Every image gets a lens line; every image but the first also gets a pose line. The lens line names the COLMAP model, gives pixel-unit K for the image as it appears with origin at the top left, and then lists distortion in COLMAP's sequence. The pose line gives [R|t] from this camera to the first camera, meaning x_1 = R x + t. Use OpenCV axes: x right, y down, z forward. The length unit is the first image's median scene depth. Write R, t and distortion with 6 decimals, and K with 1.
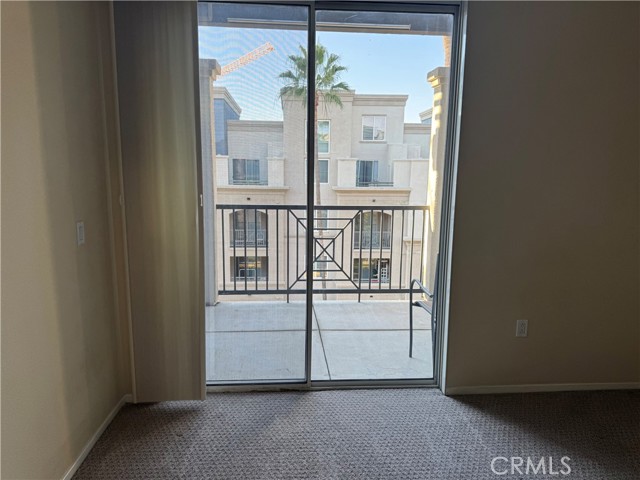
lens RADIAL K [[454.2, 0, 321.3], [0, 454.2, 240.6], [0, 0, 1]] dist [0.089253, -0.125279]
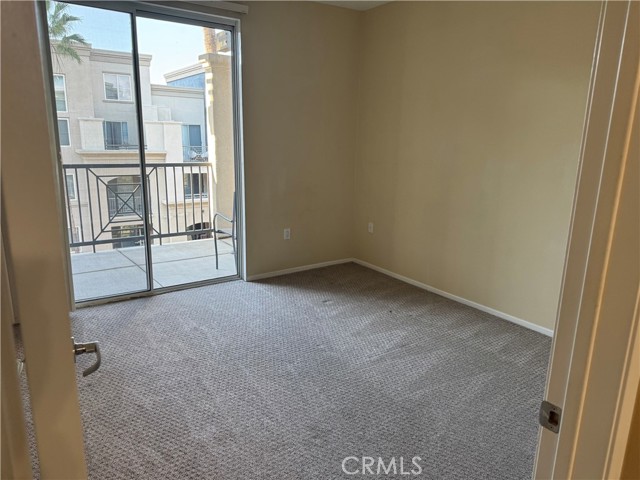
lens RADIAL K [[454.2, 0, 321.3], [0, 454.2, 240.6], [0, 0, 1]] dist [0.089253, -0.125279]
pose [[0.862260, -0.103604, 0.495756, -0.152087], [0.065228, 0.993418, 0.094157, 0.036958], [-0.502249, -0.048850, 0.863342, -0.265763]]
